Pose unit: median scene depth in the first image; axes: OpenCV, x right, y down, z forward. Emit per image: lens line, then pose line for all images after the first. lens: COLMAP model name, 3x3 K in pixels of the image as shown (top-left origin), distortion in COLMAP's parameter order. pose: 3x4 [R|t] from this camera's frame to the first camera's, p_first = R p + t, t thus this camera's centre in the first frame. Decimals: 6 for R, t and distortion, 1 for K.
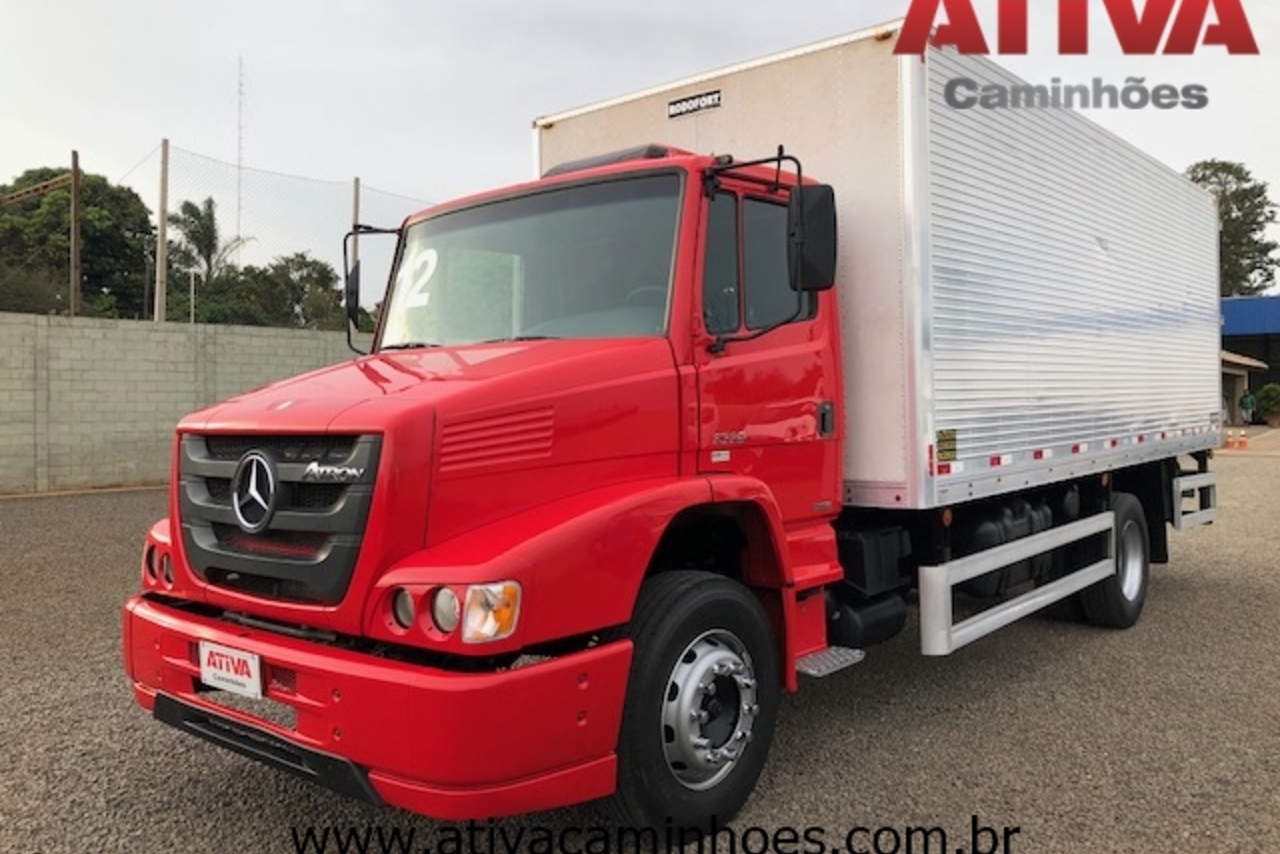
lens RADIAL K [[1047.1, 0, 640.0], [0, 1047.1, 427.0], [0, 0, 1]] dist [-0.001279, -0.002601]
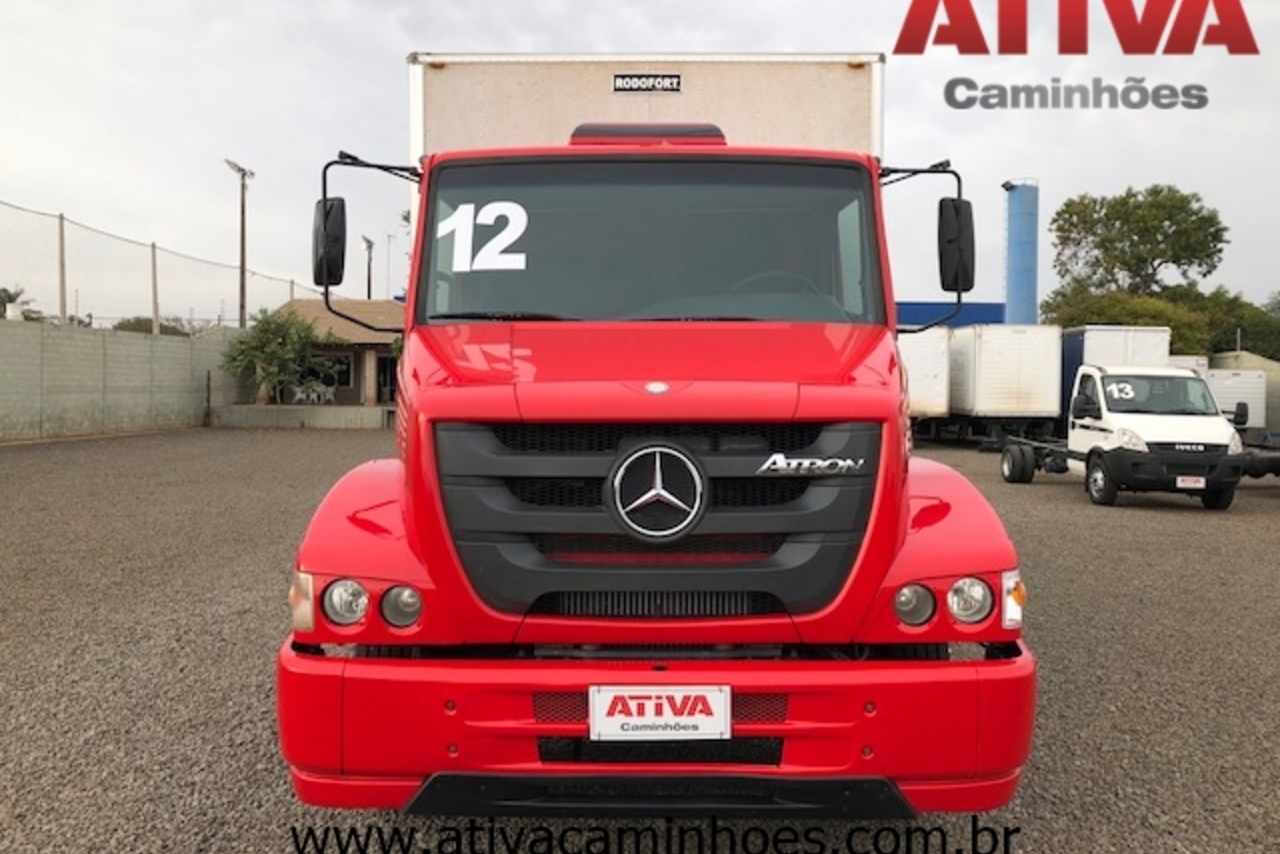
lens RADIAL K [[1047.1, 0, 640.0], [0, 1047.1, 427.0], [0, 0, 1]] dist [-0.001279, -0.002601]
pose [[0.763845, -0.008565, 0.645343, -0.823892], [-0.002576, 0.999863, 0.016320, -0.002730], [-0.645395, -0.014129, 0.763718, 0.350134]]
